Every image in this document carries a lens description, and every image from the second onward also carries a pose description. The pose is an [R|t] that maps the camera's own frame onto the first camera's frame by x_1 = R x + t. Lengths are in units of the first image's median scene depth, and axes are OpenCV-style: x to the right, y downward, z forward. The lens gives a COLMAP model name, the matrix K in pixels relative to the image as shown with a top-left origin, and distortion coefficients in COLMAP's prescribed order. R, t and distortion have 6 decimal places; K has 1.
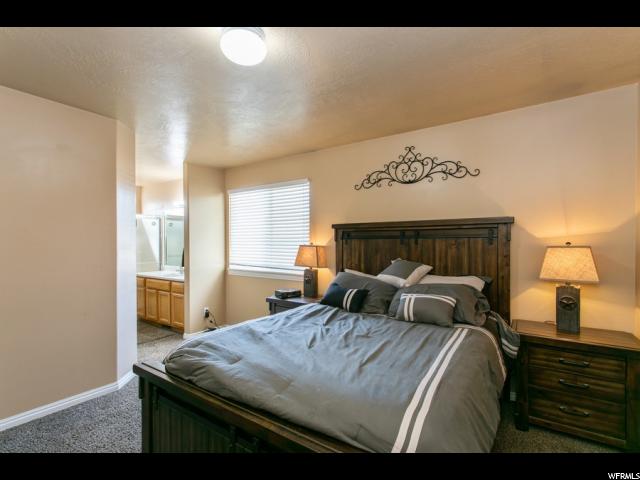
lens RADIAL K [[307.4, 0, 316.2], [0, 307.4, 242.5], [0, 0, 1]] dist [-0.001863, 0.001018]
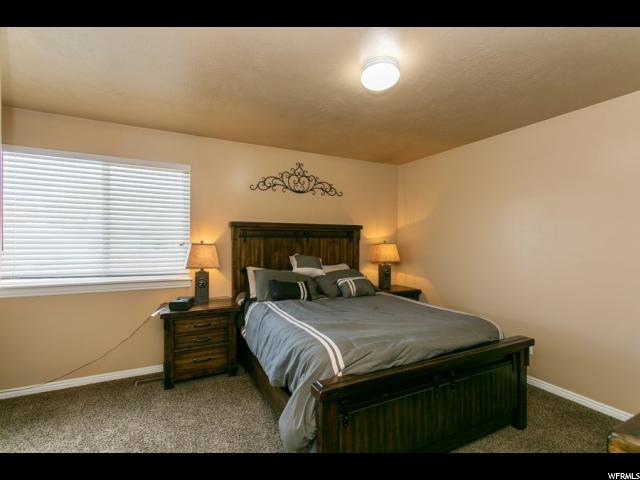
lens RADIAL K [[307.4, 0, 316.4], [0, 307.4, 238.7], [0, 0, 1]] dist [-0.001863, 0.001018]
pose [[0.474493, 0.009862, 0.880204, -0.745836], [-0.003388, 0.999950, -0.009377, 0.002455], [-0.880253, 0.001467, 0.474503, 0.355046]]
